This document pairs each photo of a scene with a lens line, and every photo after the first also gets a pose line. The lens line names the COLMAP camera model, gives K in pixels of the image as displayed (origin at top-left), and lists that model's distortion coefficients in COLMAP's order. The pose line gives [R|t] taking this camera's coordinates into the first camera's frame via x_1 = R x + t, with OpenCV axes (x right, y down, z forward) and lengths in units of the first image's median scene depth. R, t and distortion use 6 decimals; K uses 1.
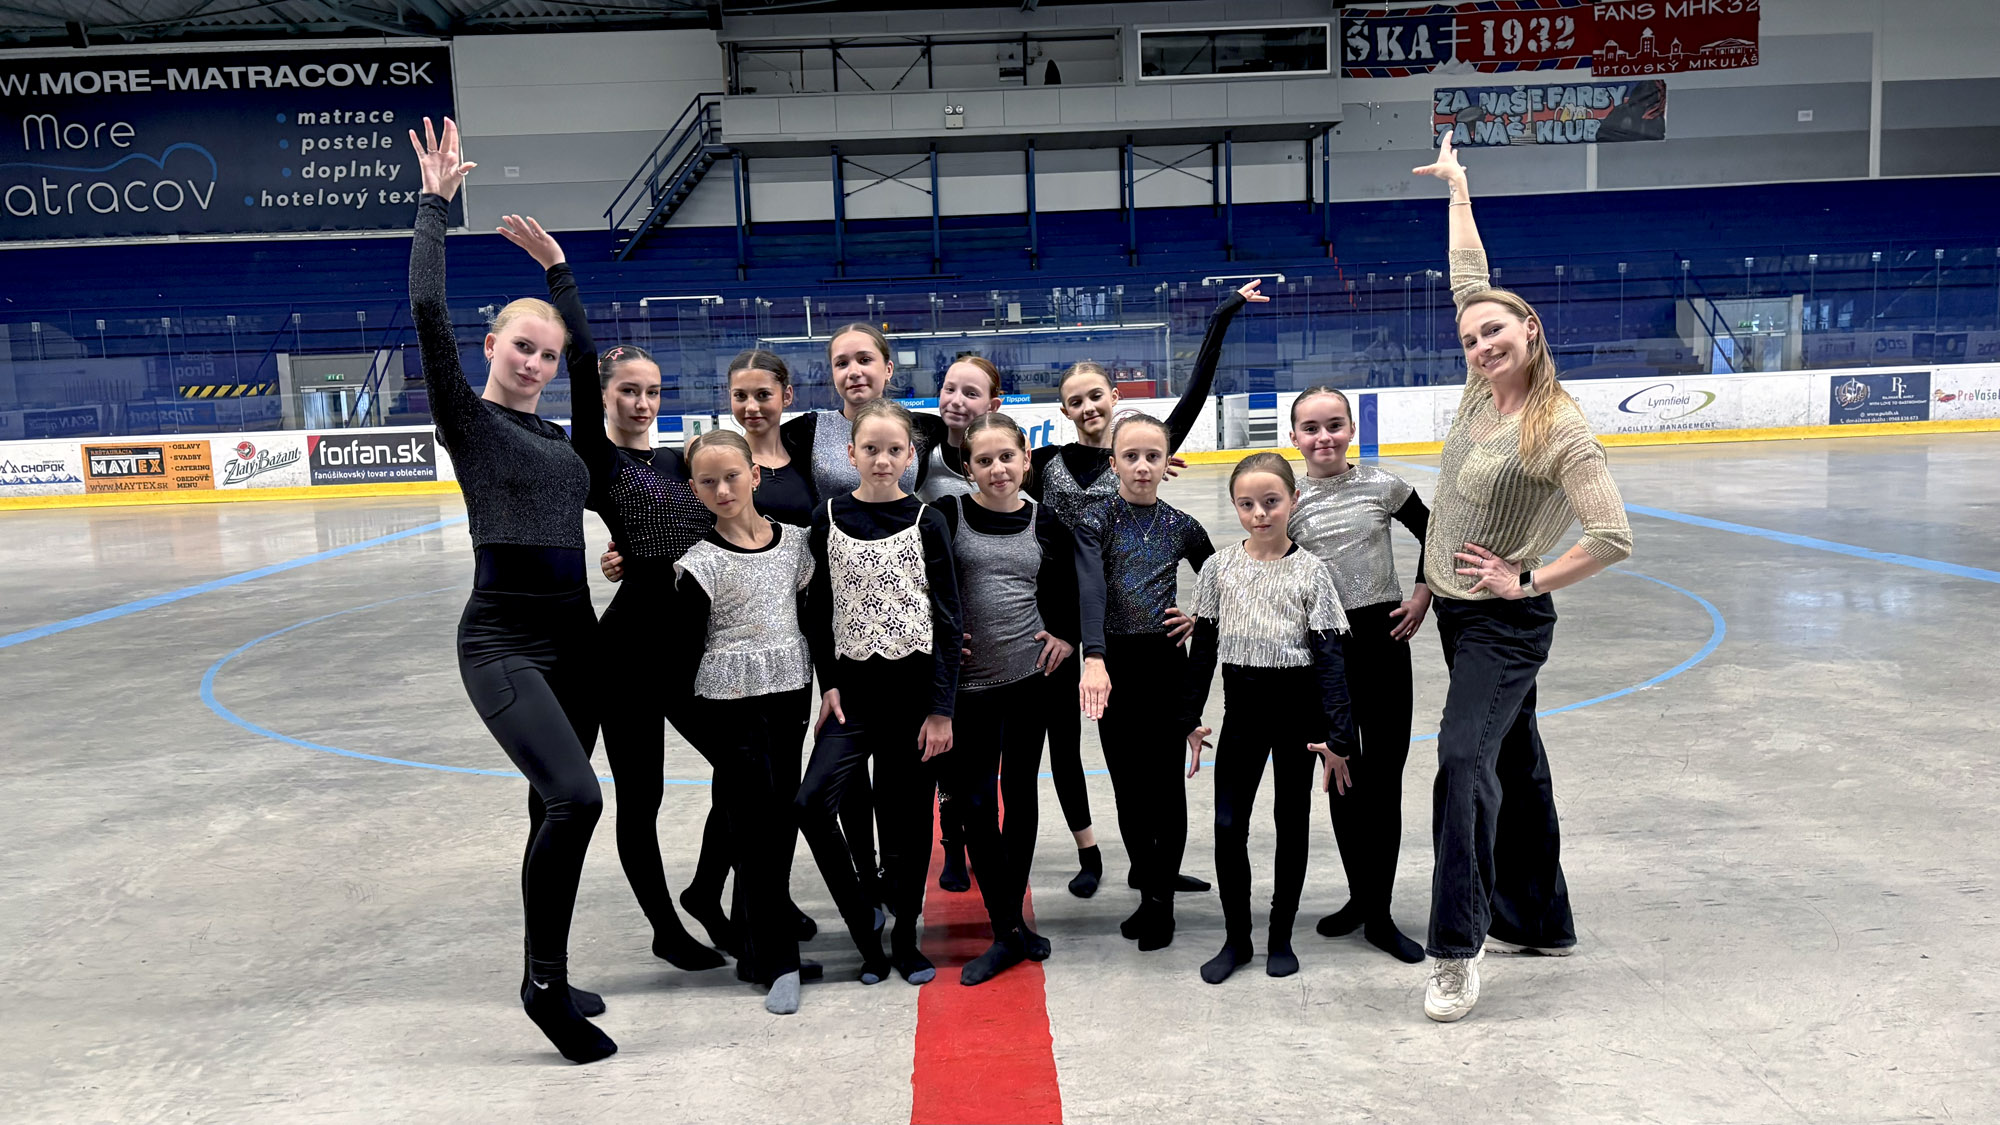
lens RADIAL K [[1496.7, 0, 999.5], [0, 1496.7, 568.5], [0, 0, 1]] dist [0.032347, -0.010252]
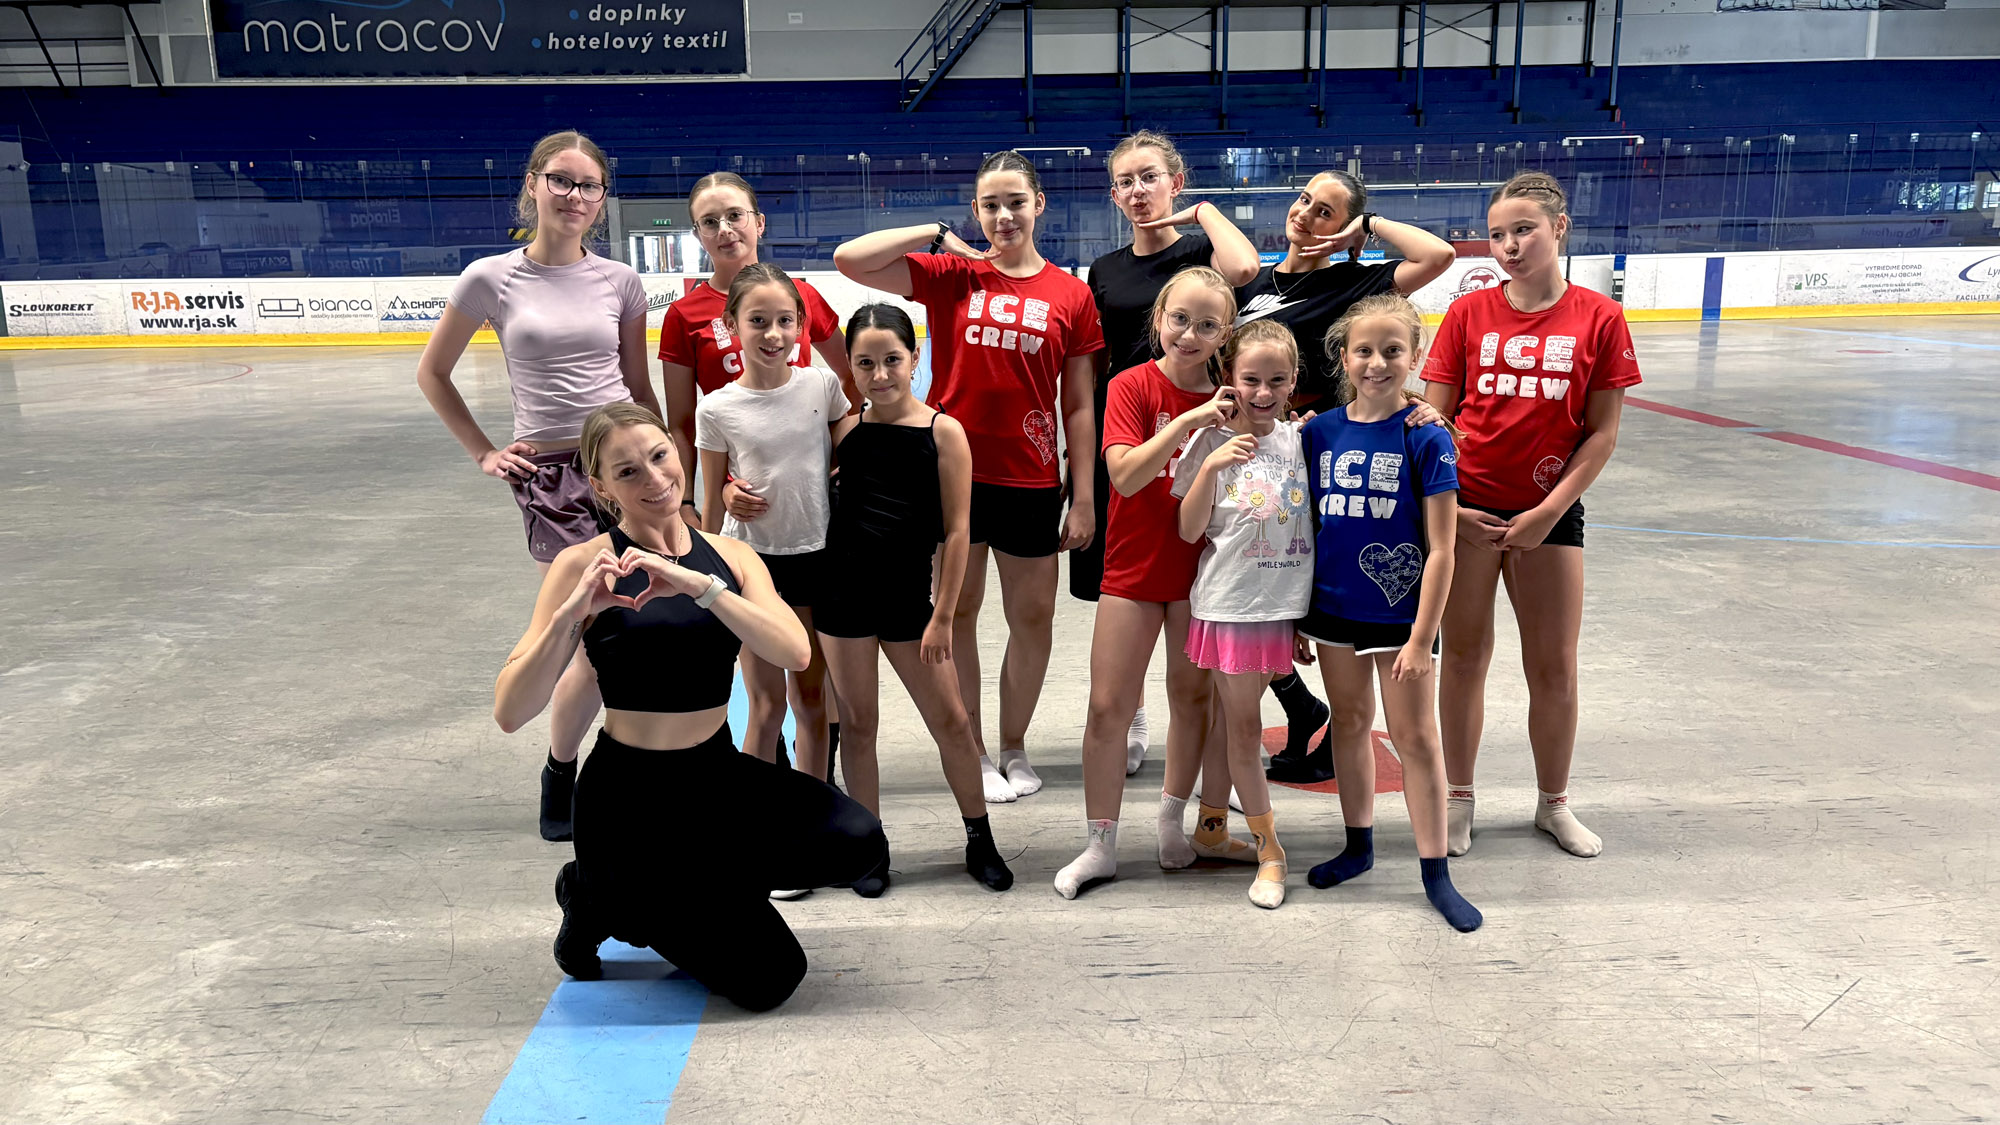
lens RADIAL K [[1506.9, 0, 1003.7], [0, 1506.9, 564.9], [0, 0, 1]] dist [0.020548, 0.001636]
pose [[0.999772, 0.020980, 0.003918, -0.183473], [-0.021229, 0.996466, 0.081272, 0.014091], [-0.002199, -0.081336, 0.996684, -0.032383]]
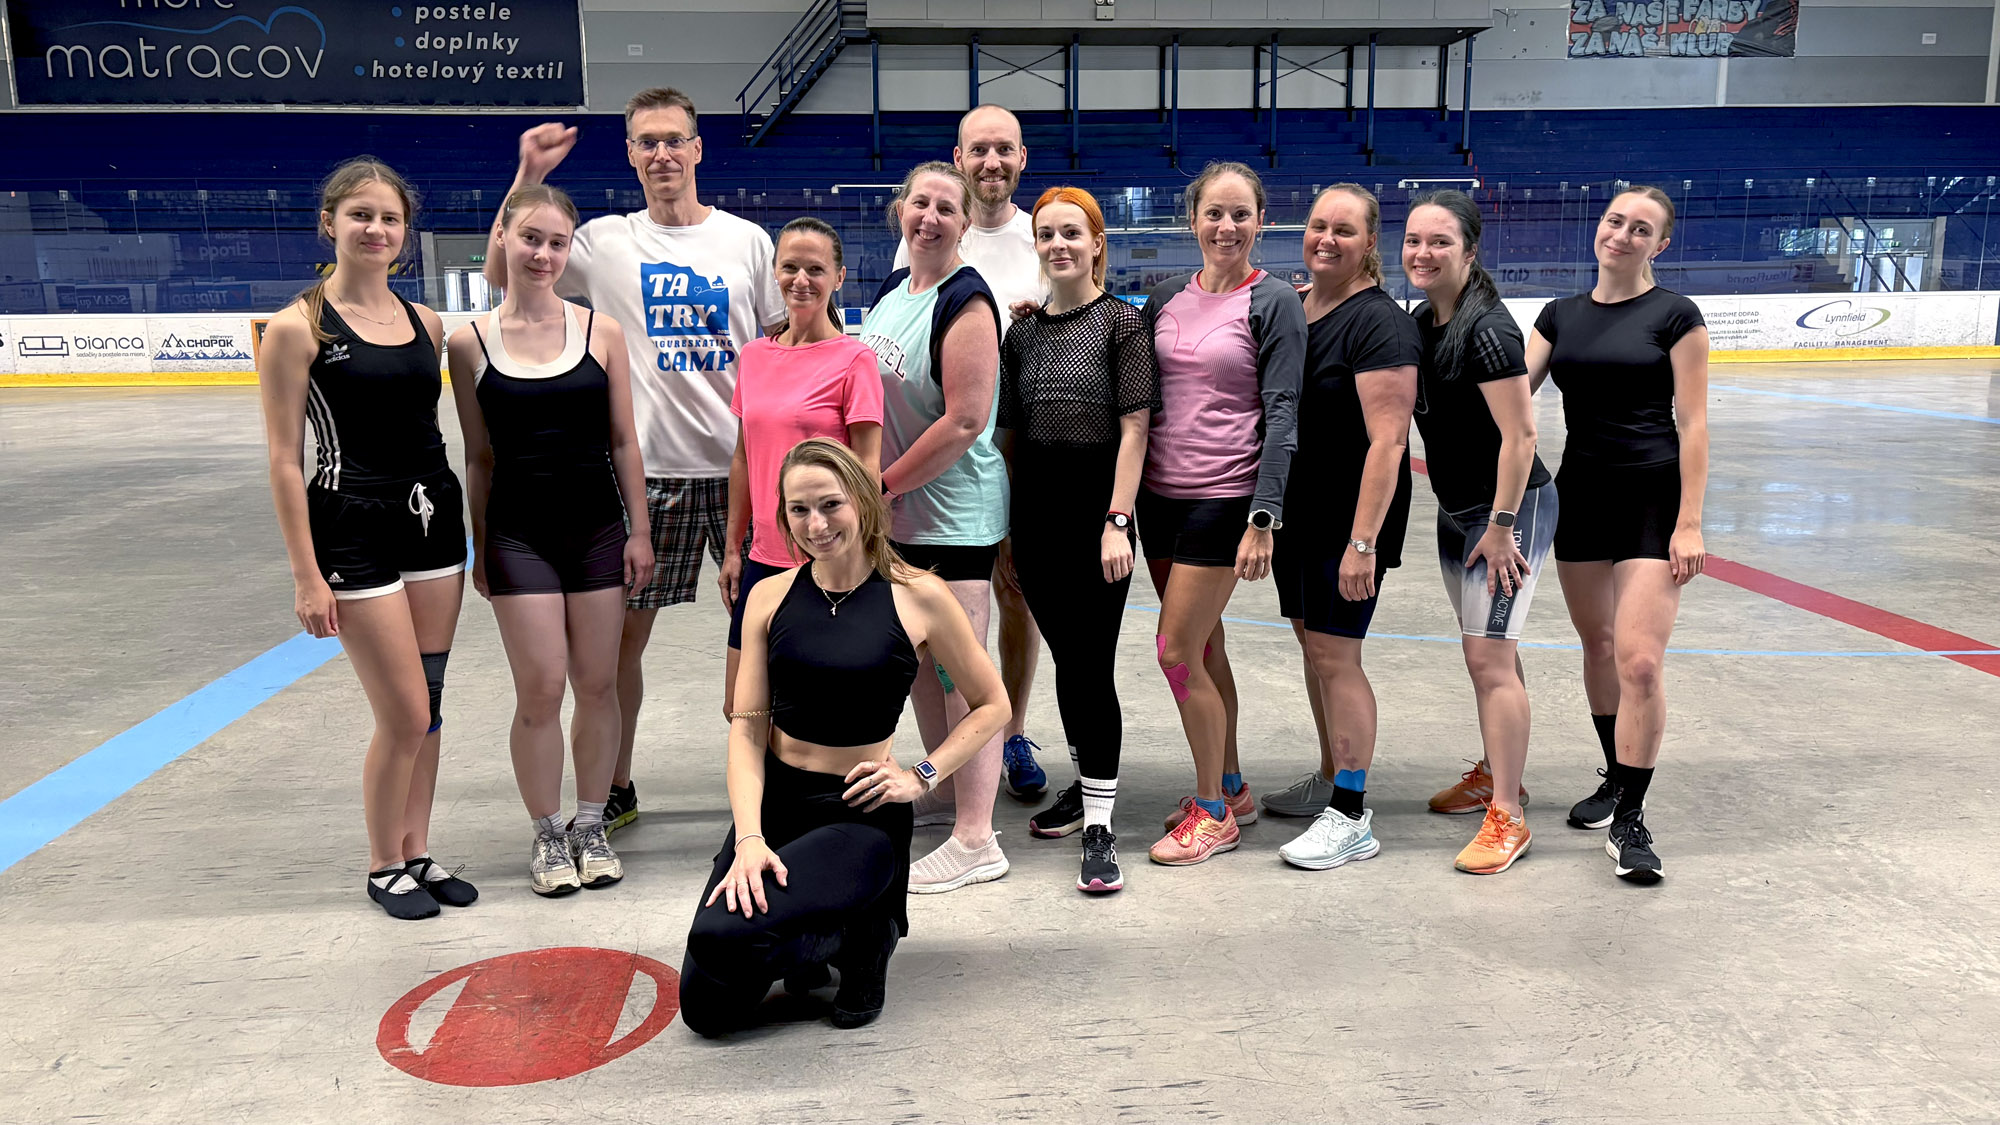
lens RADIAL K [[1499.6, 0, 1005.1], [0, 1499.6, 560.3], [0, 0, 1]] dist [0.030816, -0.003320]
pose [[0.998612, 0.018969, 0.049135, -0.128787], [-0.021614, 0.998314, 0.053874, 0.006847], [-0.048030, -0.054861, 0.997338, 0.003515]]
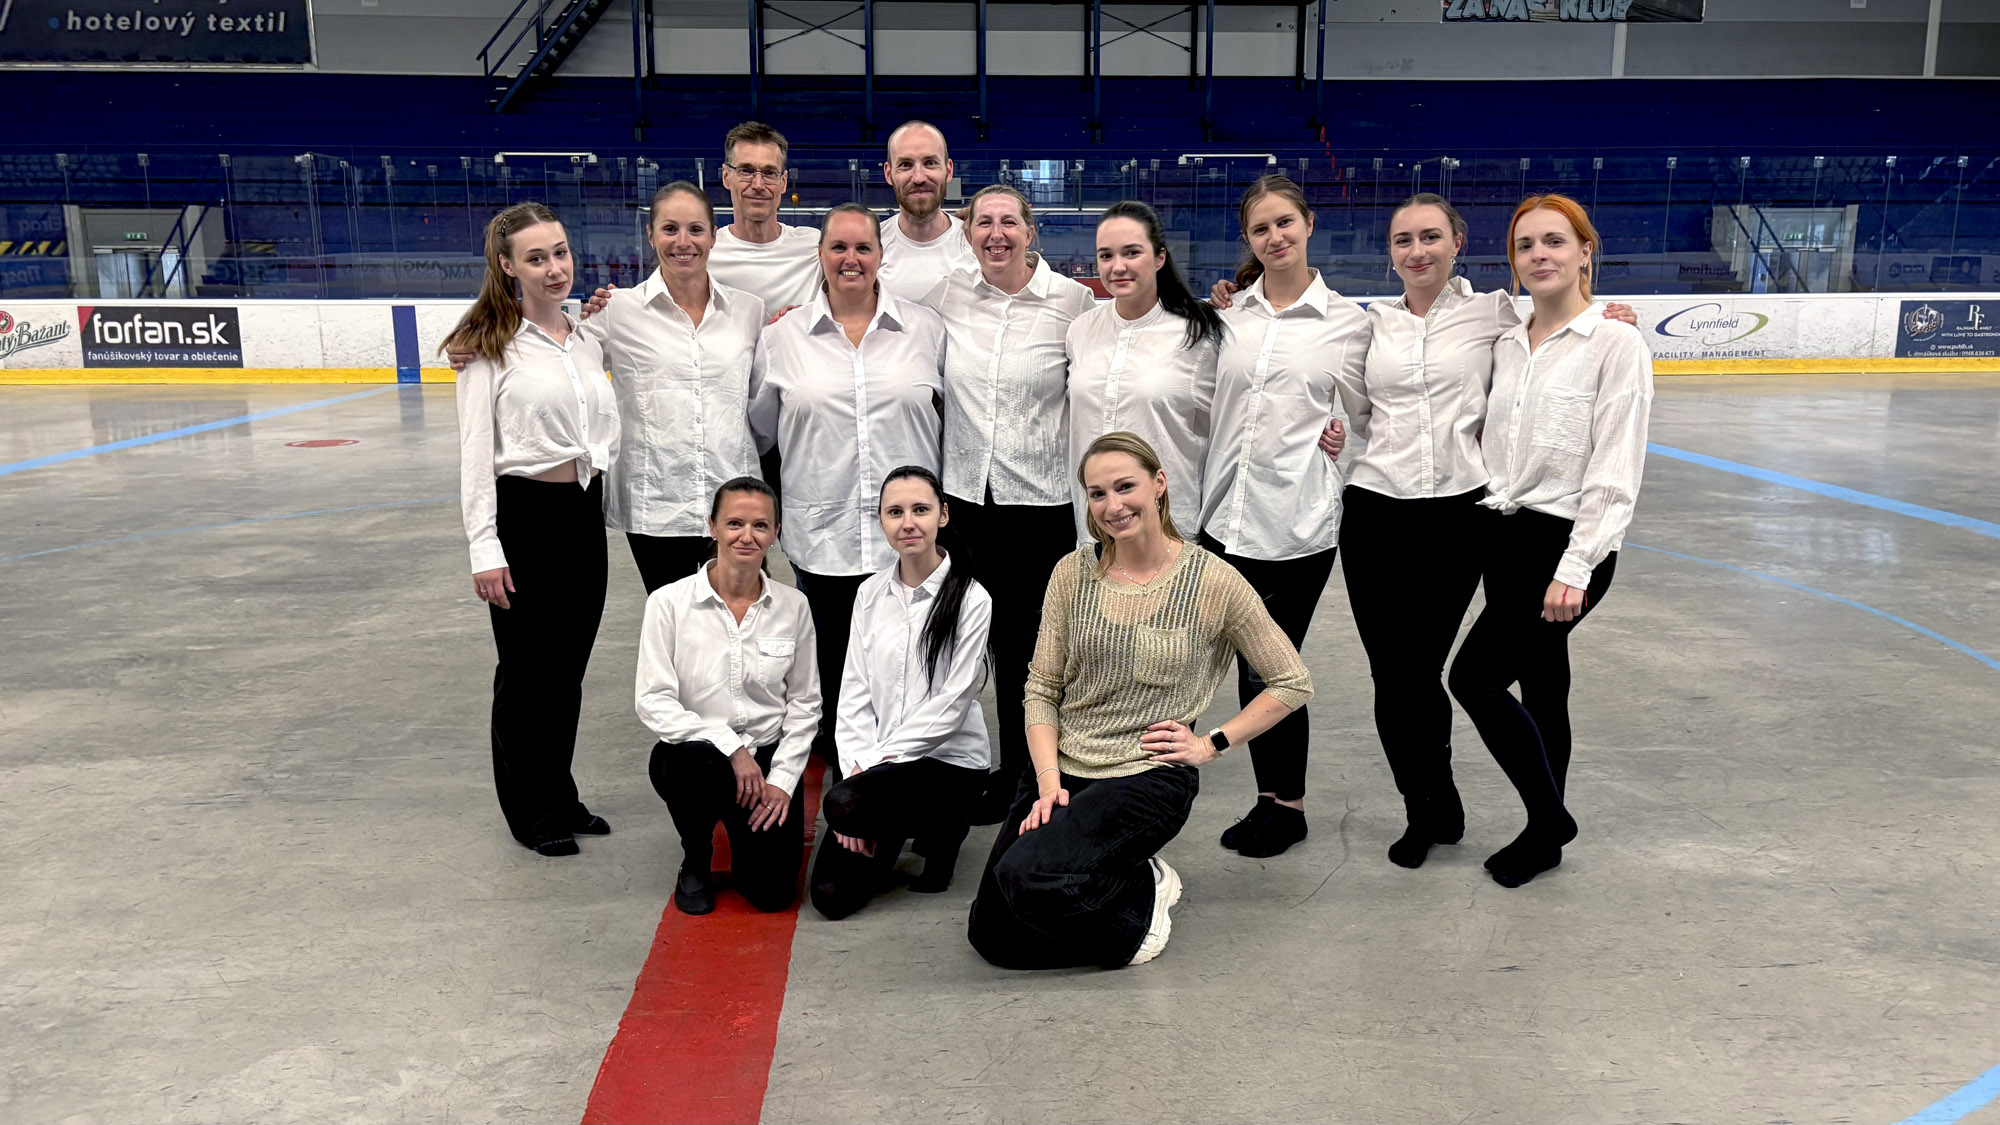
lens RADIAL K [[1499.8, 0, 1009.6], [0, 1499.8, 552.7], [0, 0, 1]] dist [0.050457, -0.047000]
pose [[0.998747, 0.029426, 0.040476, 0.010799], [-0.031761, 0.997794, 0.058287, -0.014594], [-0.038672, -0.059500, 0.997479, 0.117043]]
